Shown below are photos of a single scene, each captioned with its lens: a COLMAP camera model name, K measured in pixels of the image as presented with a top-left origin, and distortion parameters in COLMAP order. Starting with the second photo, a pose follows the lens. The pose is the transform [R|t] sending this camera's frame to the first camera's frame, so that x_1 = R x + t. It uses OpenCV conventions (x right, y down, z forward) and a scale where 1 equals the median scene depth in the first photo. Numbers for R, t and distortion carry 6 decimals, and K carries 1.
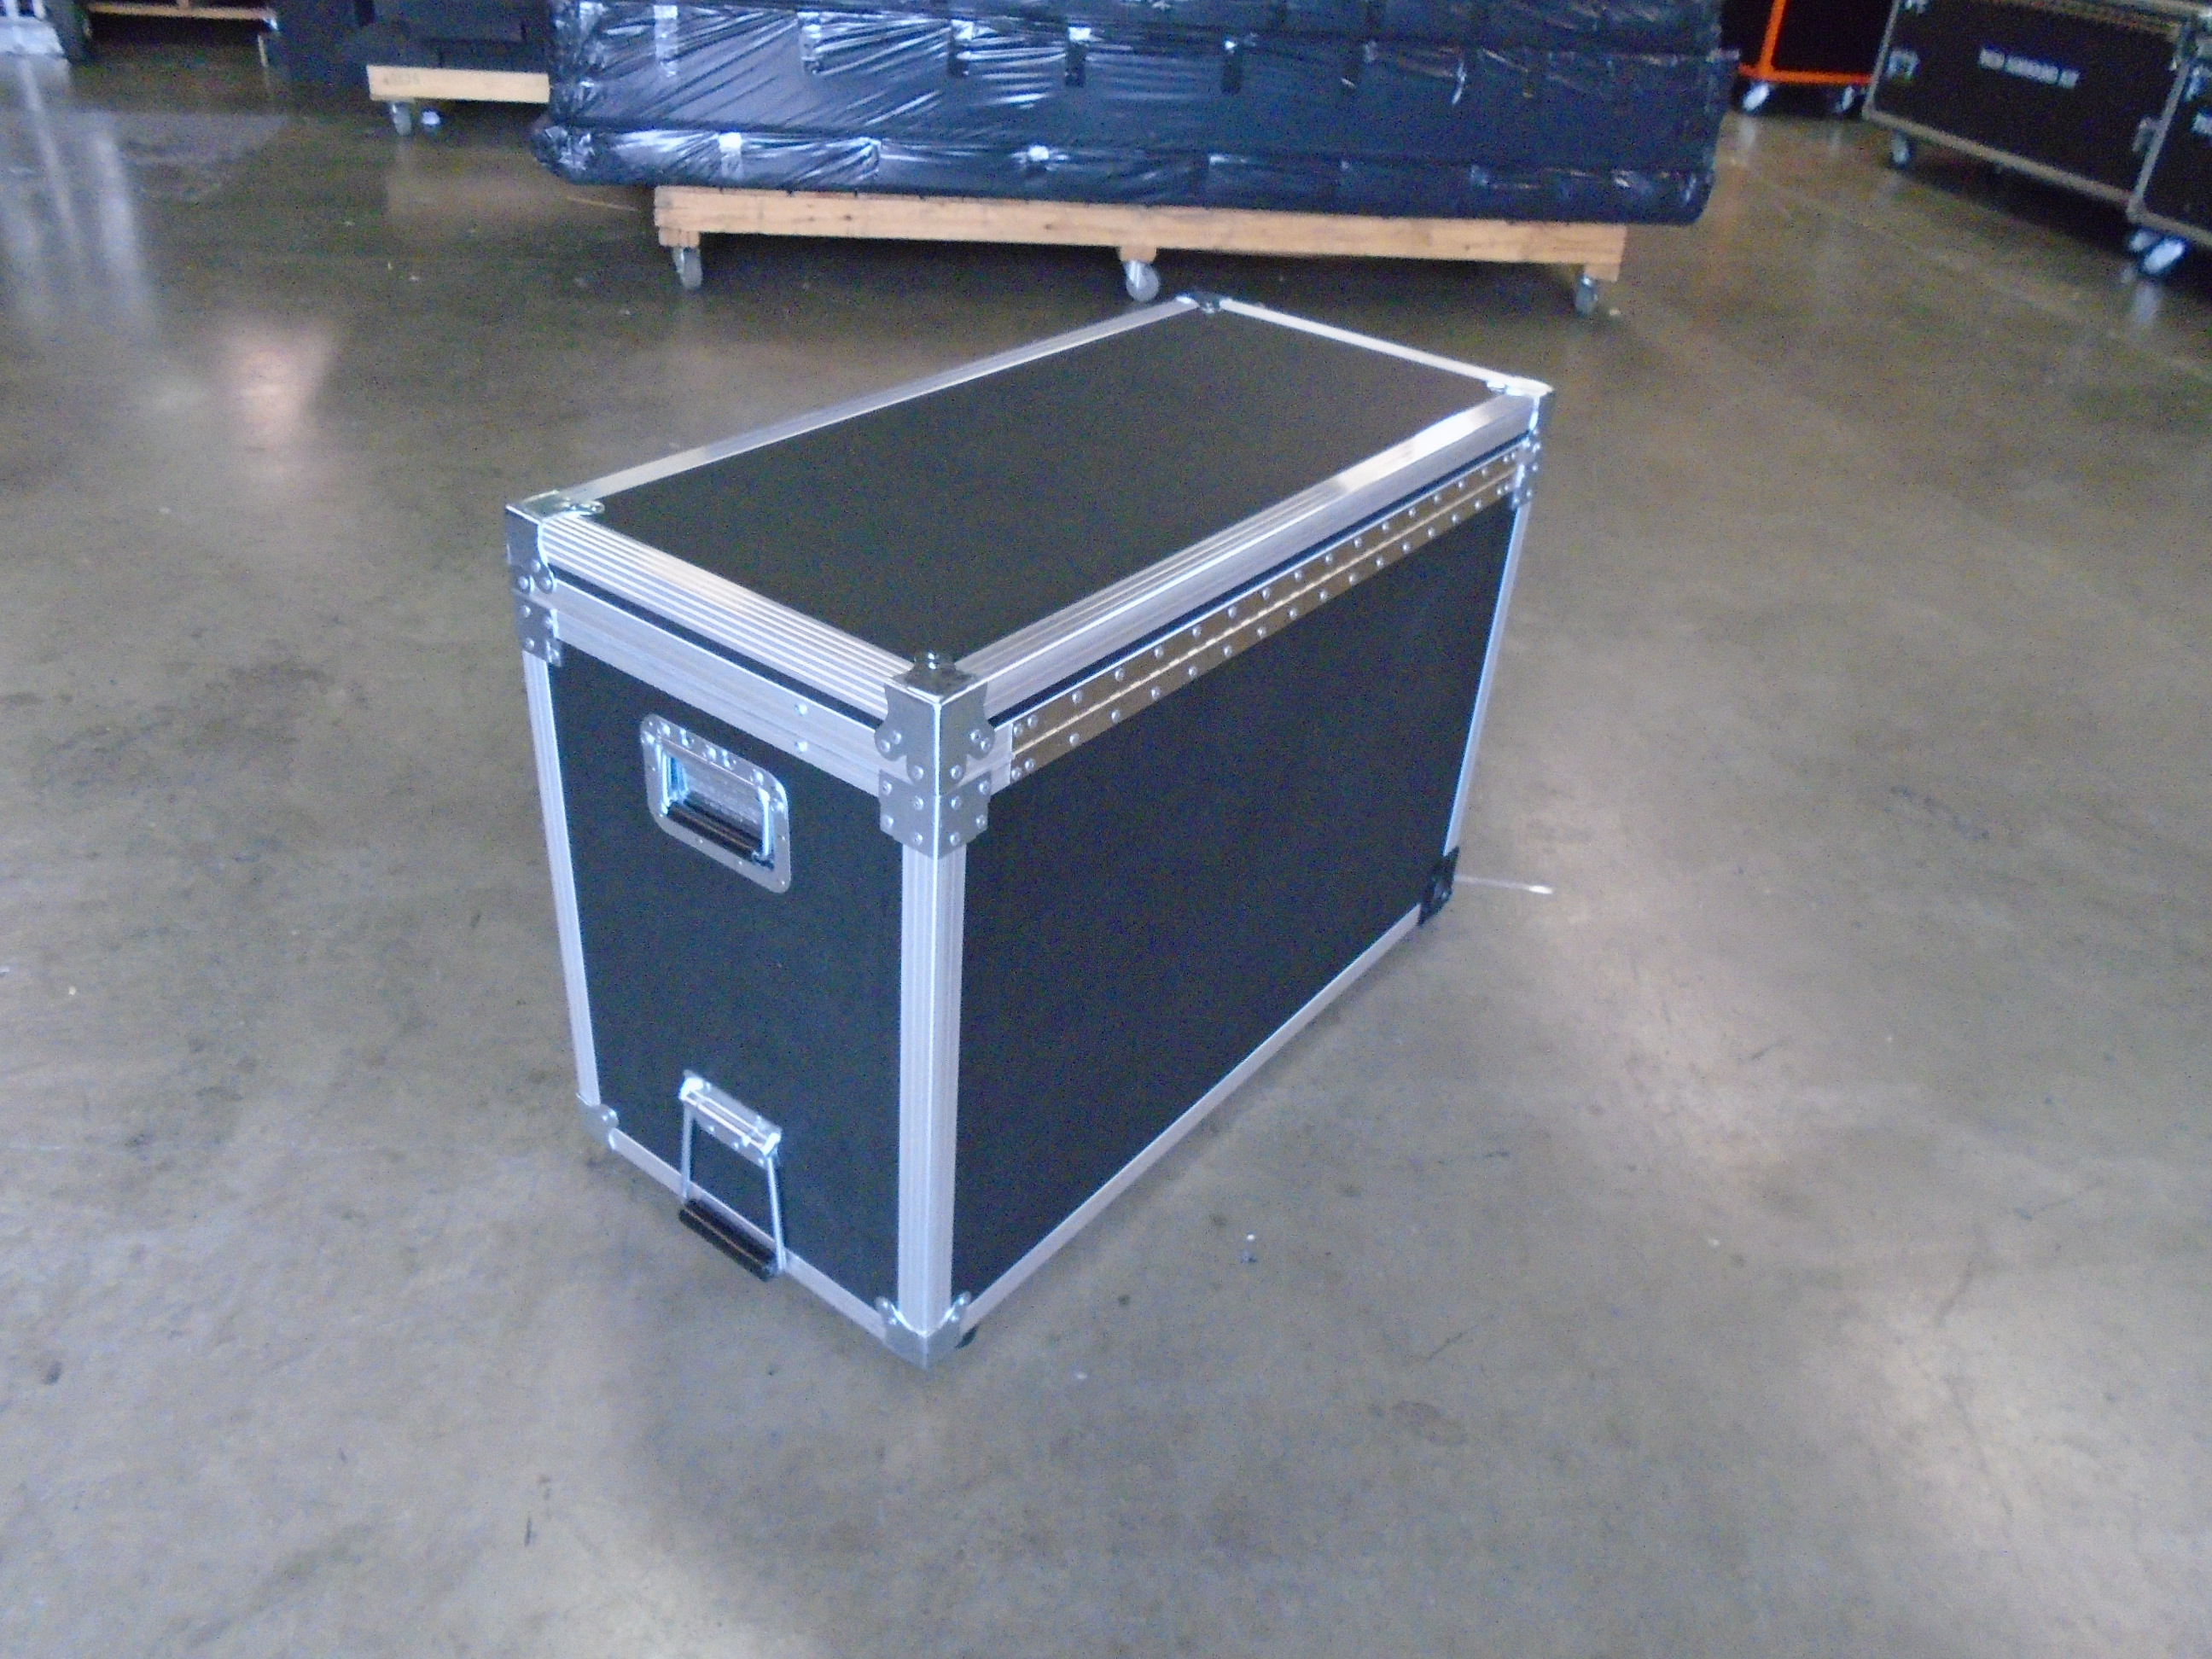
lens RADIAL K [[1689.8, 0, 1105.9], [0, 1689.8, 835.5], [0, 0, 1]] dist [-0.004297, 0.002391]
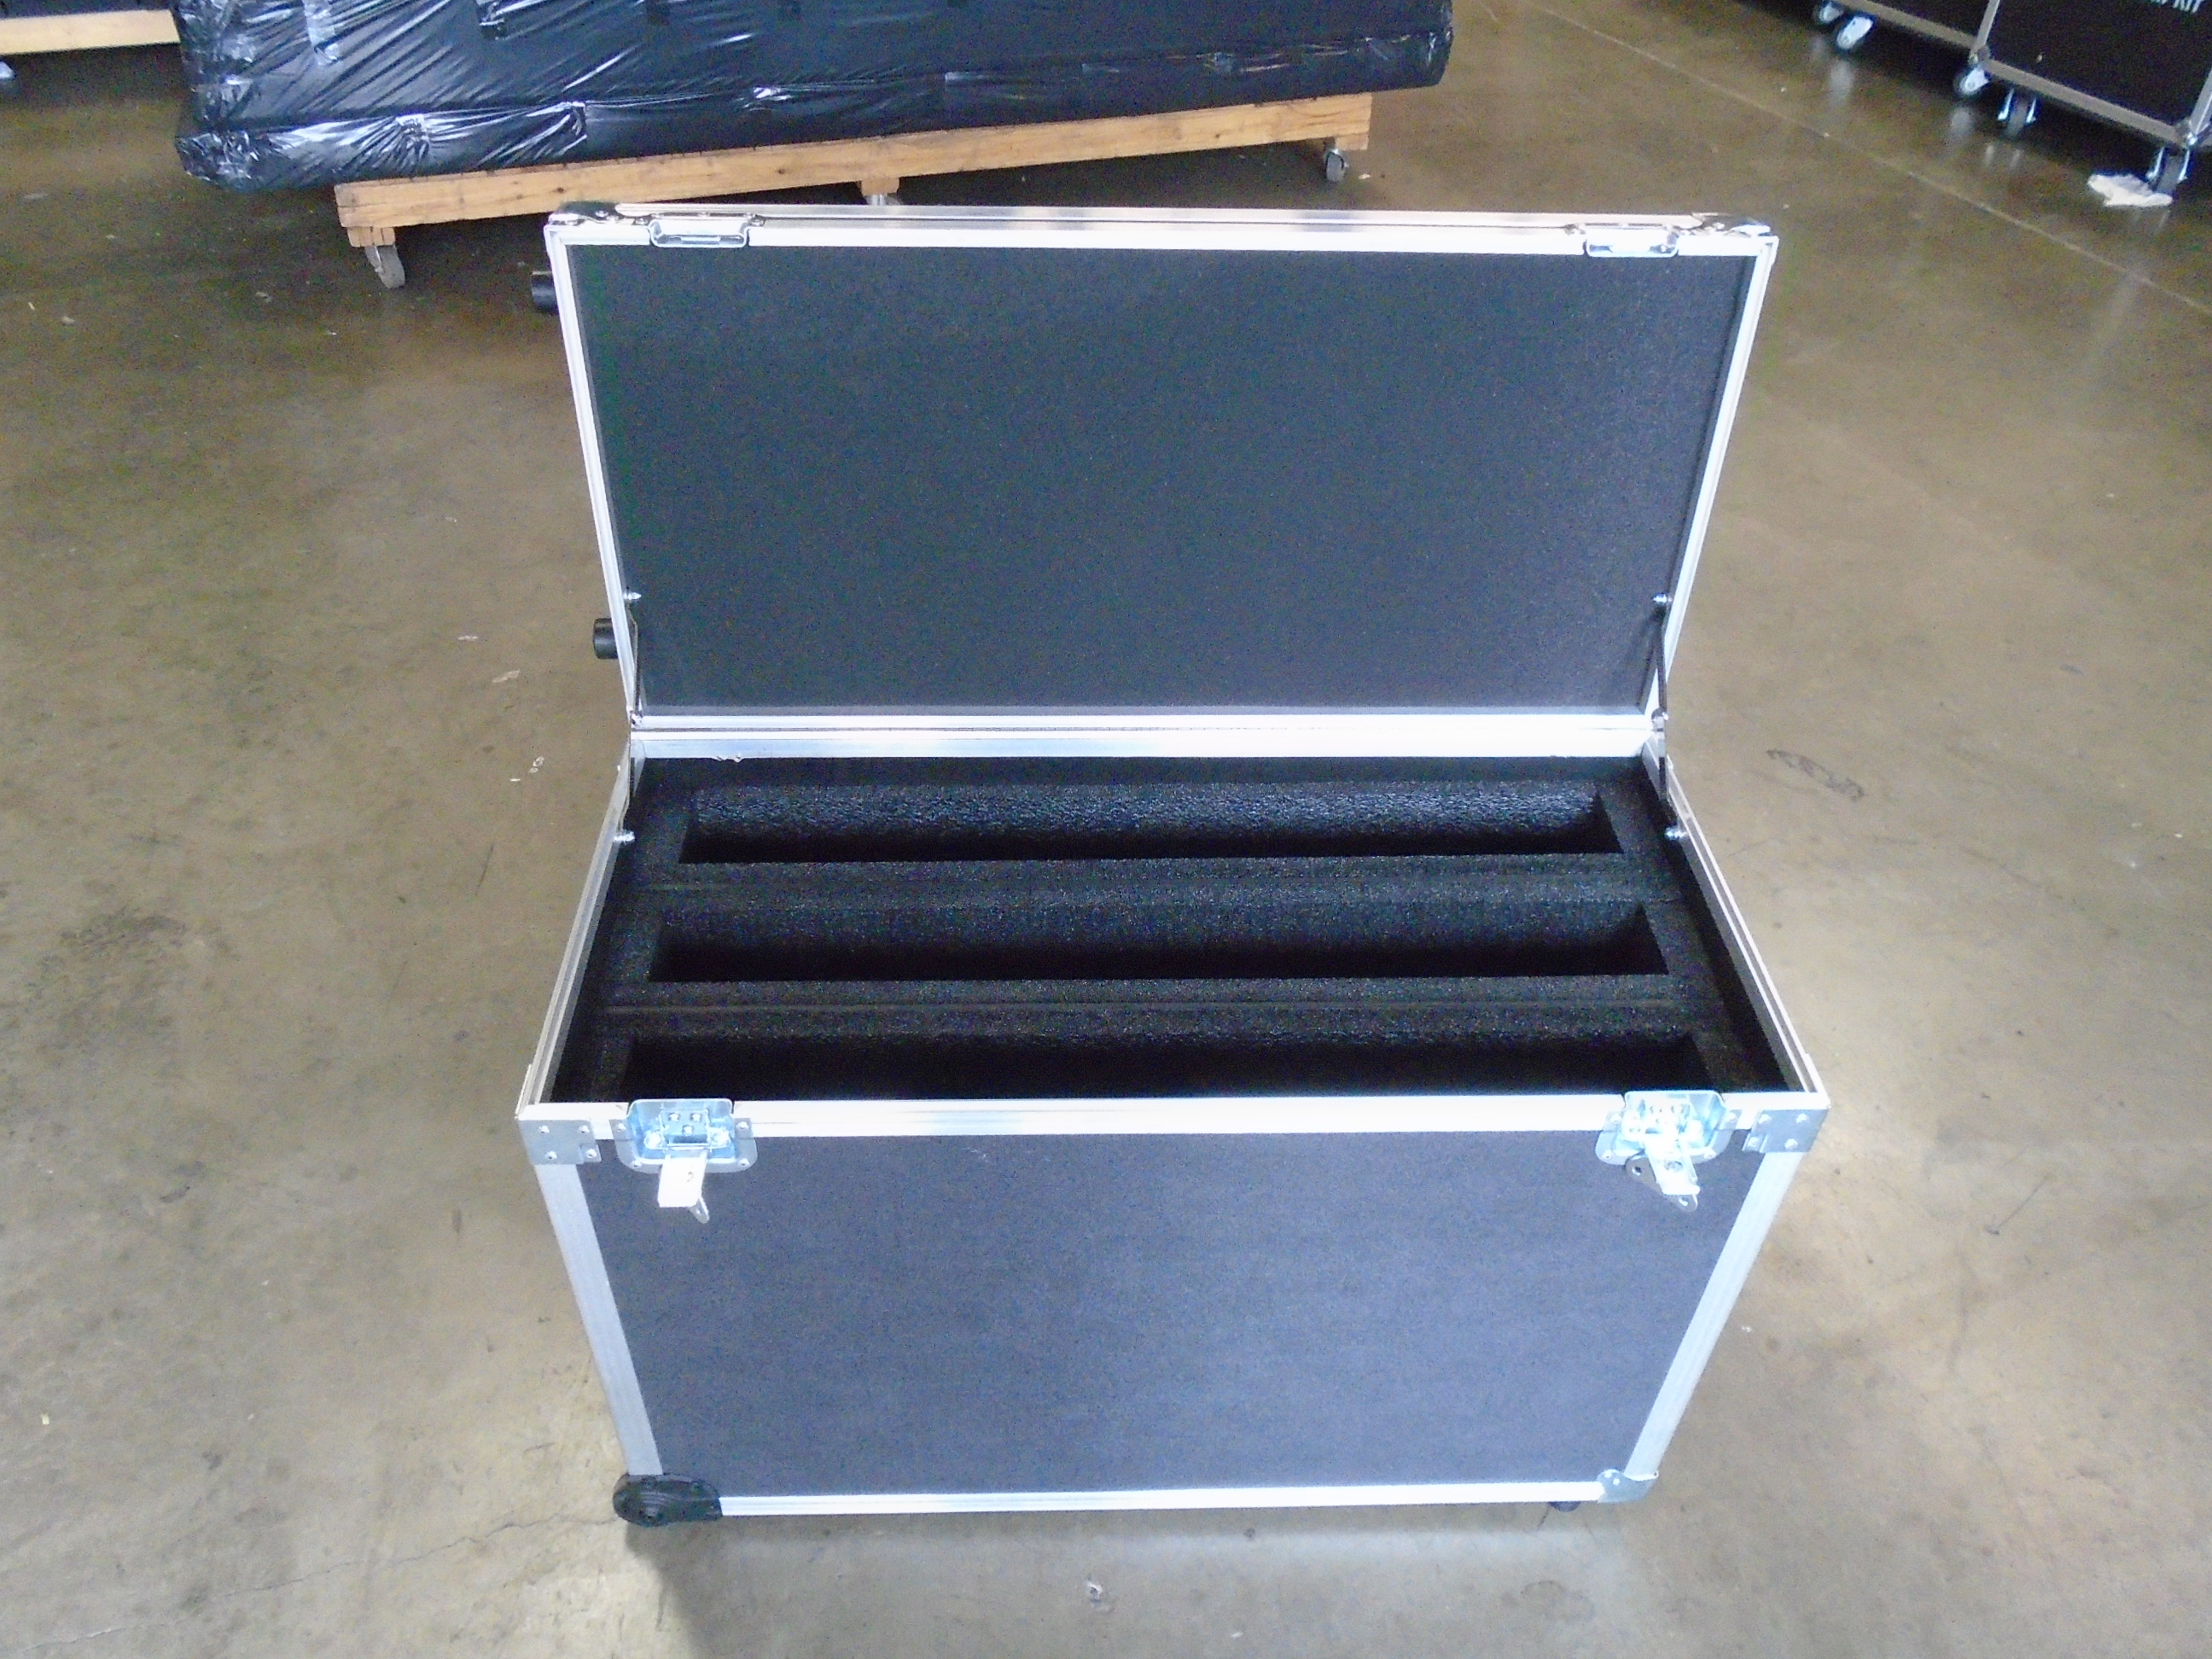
lens RADIAL K [[1689.8, 0, 1105.9], [0, 1689.8, 835.5], [0, 0, 1]] dist [-0.004297, 0.002391]
pose [[0.974423, -0.174088, 0.142101, -0.057637], [0.152445, 0.976681, 0.151177, -0.122798], [-0.165105, -0.125648, 0.978240, 0.022118]]
